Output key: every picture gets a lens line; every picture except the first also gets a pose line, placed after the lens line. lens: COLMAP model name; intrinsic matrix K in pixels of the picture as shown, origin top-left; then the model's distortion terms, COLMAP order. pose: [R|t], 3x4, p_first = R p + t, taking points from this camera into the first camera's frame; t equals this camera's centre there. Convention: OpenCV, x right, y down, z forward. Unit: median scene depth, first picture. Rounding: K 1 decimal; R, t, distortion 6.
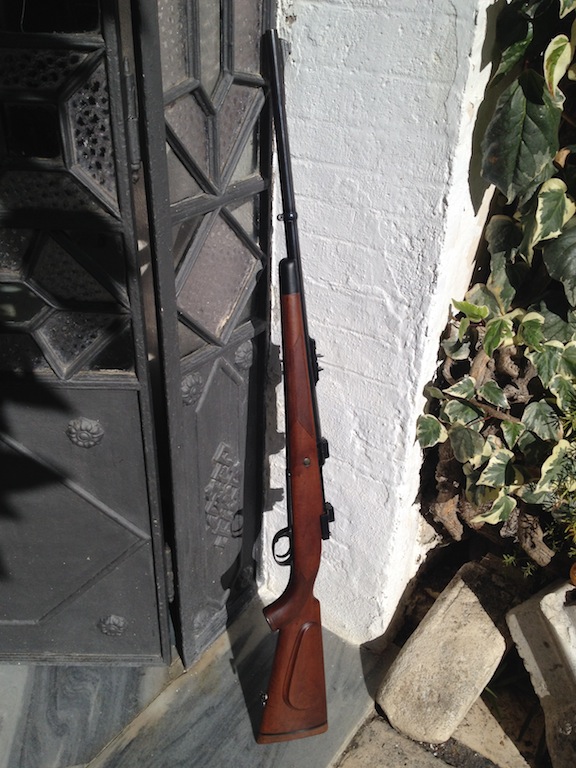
lens RADIAL K [[653.3, 0, 288.0], [0, 653.3, 384.0], [0, 0, 1]] dist [0.096974, -0.179081]
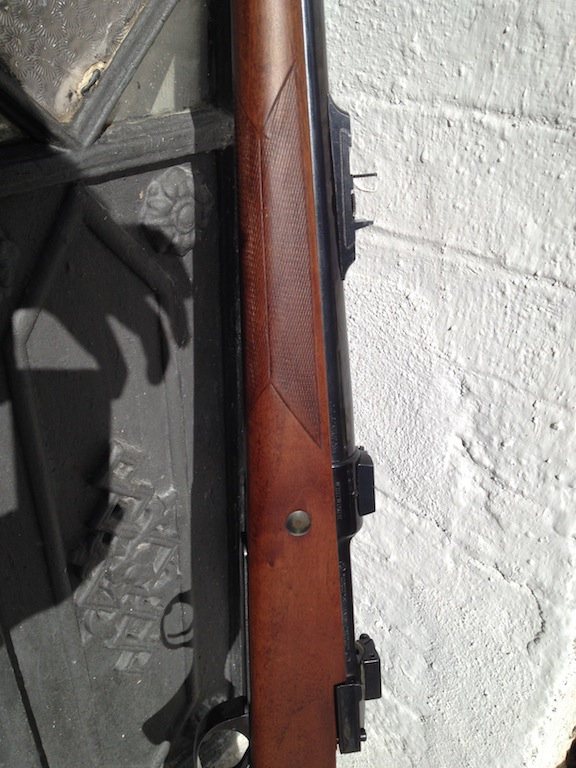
lens RADIAL K [[653.3, 0, 288.0], [0, 653.3, 384.0], [0, 0, 1]] dist [0.096974, -0.179081]
pose [[0.986981, 0.074227, -0.142686, 0.060407], [-0.075217, 0.997166, -0.001551, 0.051342], [0.142166, 0.012263, 0.989767, 0.652291]]
